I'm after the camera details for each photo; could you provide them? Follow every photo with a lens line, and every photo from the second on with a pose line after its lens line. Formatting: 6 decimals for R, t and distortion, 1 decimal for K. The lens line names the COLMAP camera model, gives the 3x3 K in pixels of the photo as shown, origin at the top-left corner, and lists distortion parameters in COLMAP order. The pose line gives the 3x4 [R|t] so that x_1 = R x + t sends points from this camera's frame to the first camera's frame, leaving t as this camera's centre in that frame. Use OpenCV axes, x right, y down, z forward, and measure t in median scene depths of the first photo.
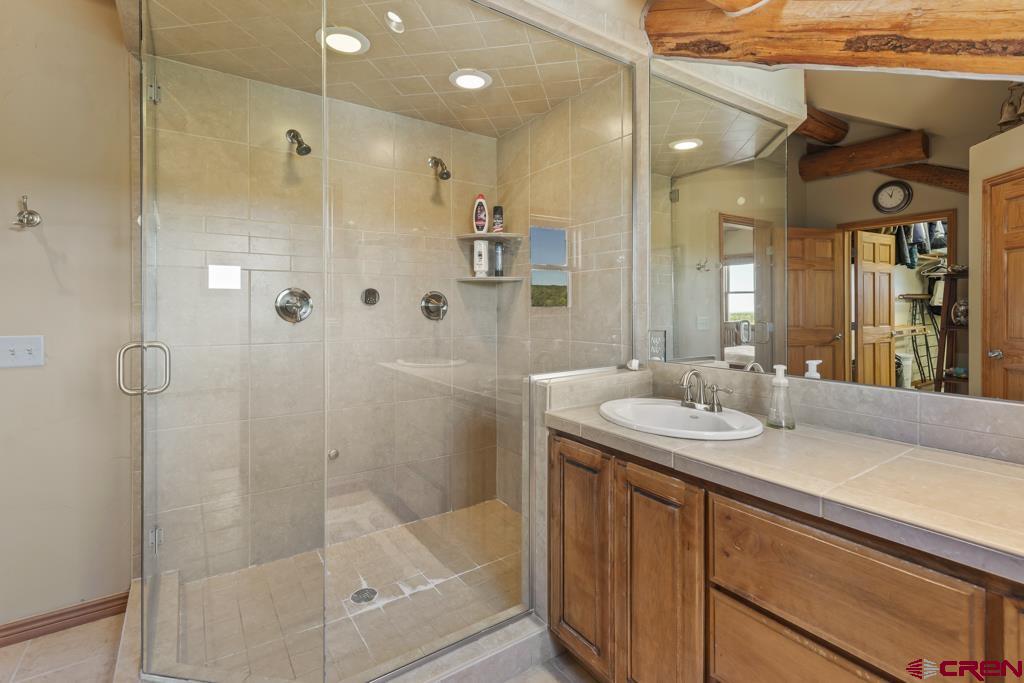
lens RADIAL K [[476.9, 0, 515.7], [0, 476.9, 309.0], [0, 0, 1]] dist [0.003021, 0.000561]
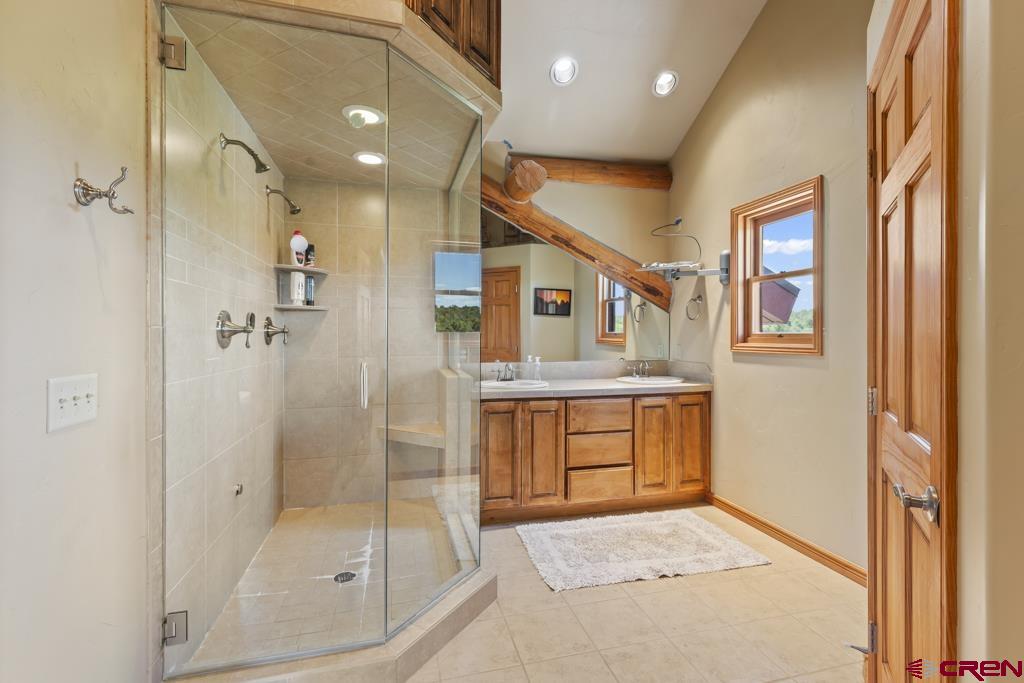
lens RADIAL K [[460.6, 0, 516.2], [0, 460.6, 336.8], [0, 0, 1]] dist [0.004197, 0.000956]
pose [[0.332623, -0.001749, 0.943058, -1.490923], [0.000699, 0.999998, 0.001608, 0.007974], [-0.943060, 0.000124, 0.332624, 0.269347]]
